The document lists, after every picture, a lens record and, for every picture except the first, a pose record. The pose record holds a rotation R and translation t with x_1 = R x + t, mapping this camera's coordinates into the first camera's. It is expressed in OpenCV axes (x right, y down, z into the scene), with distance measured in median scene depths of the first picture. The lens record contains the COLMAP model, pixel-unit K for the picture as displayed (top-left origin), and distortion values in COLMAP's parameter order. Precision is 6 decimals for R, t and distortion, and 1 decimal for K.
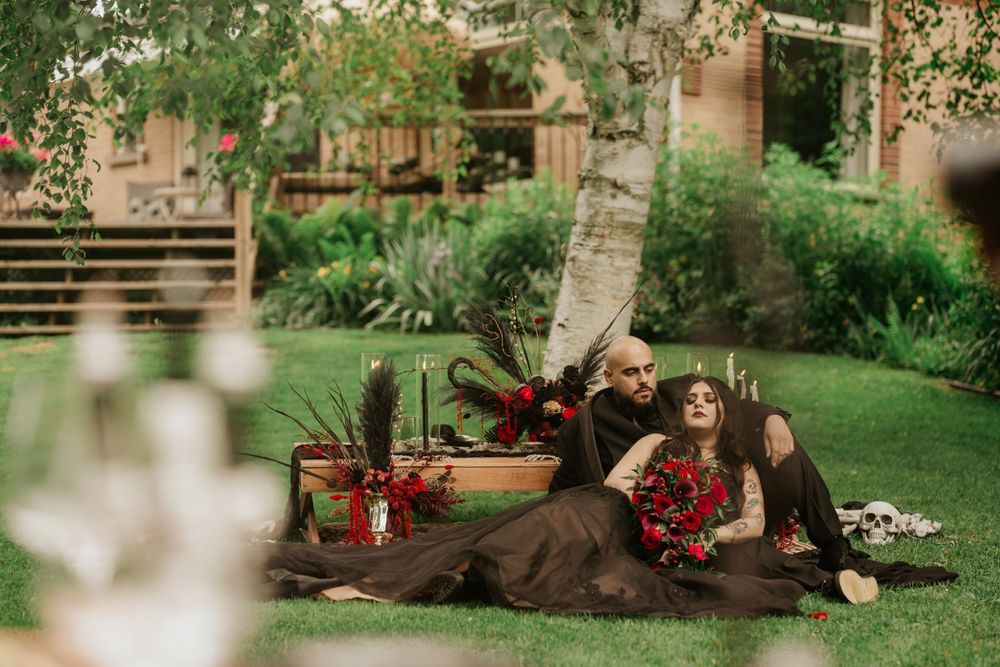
lens RADIAL K [[2431.1, 0, 500.3], [0, 2431.1, 330.9], [0, 0, 1]] dist [0.802950, 0.000000]
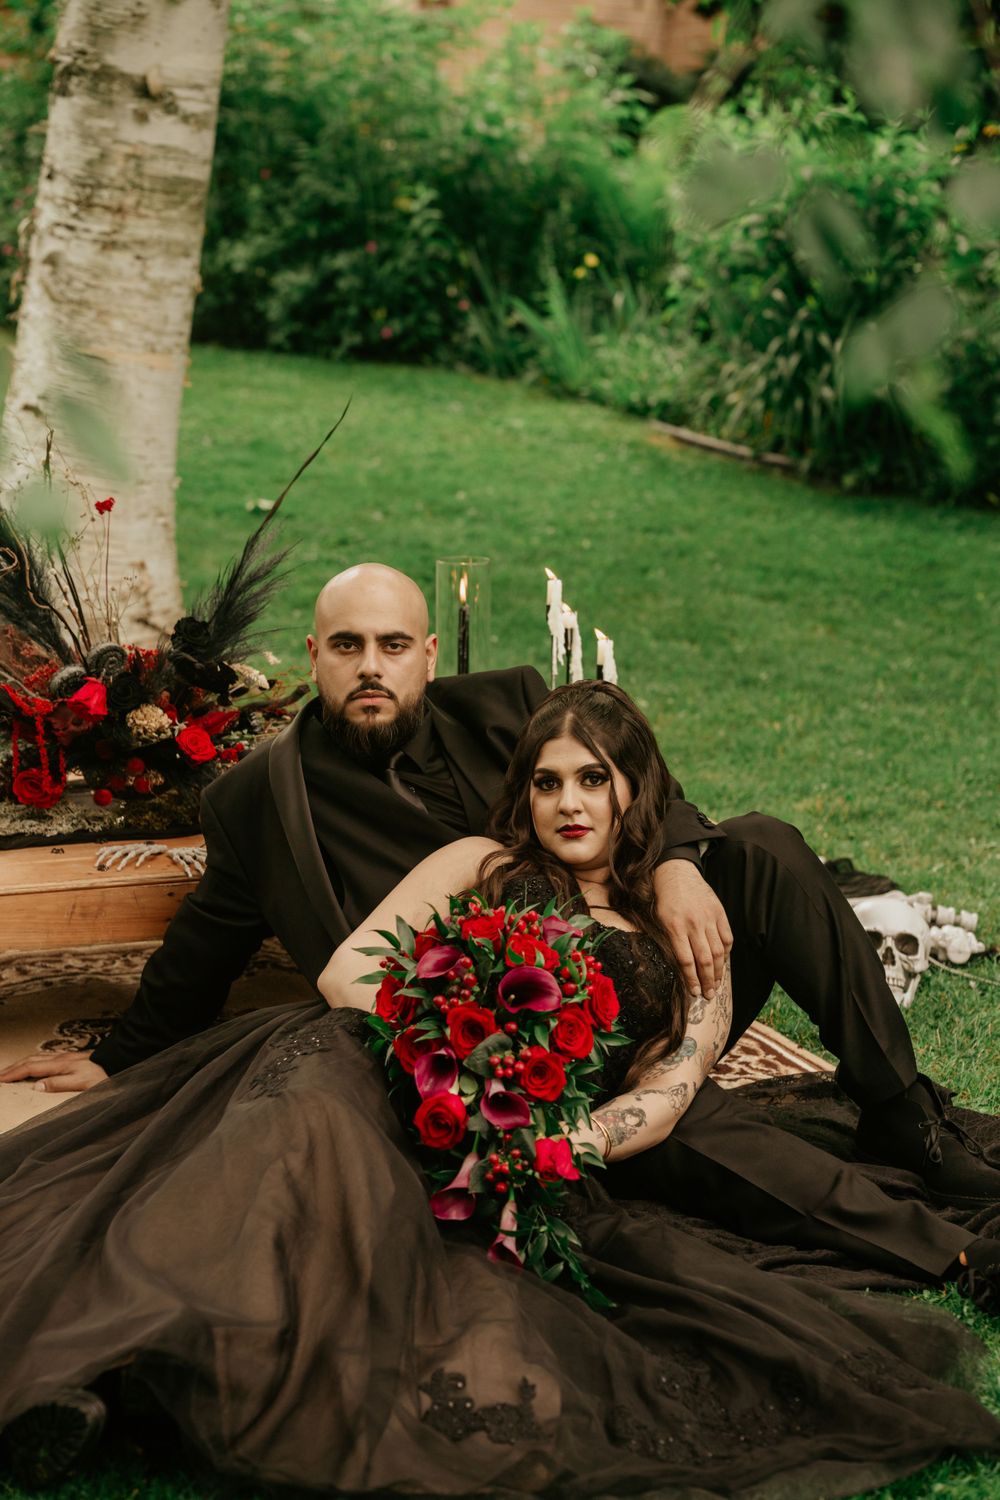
lens RADIAL K [[3646.6, 0, 494.8], [0, 3646.6, 755.0], [0, 0, 1]] dist [0.802950, 0.000000]
pose [[0.974056, -0.042003, 0.222375, -0.047735], [0.005906, 0.987008, 0.160563, -0.049609], [-0.226230, -0.155084, 0.961649, 0.305756]]
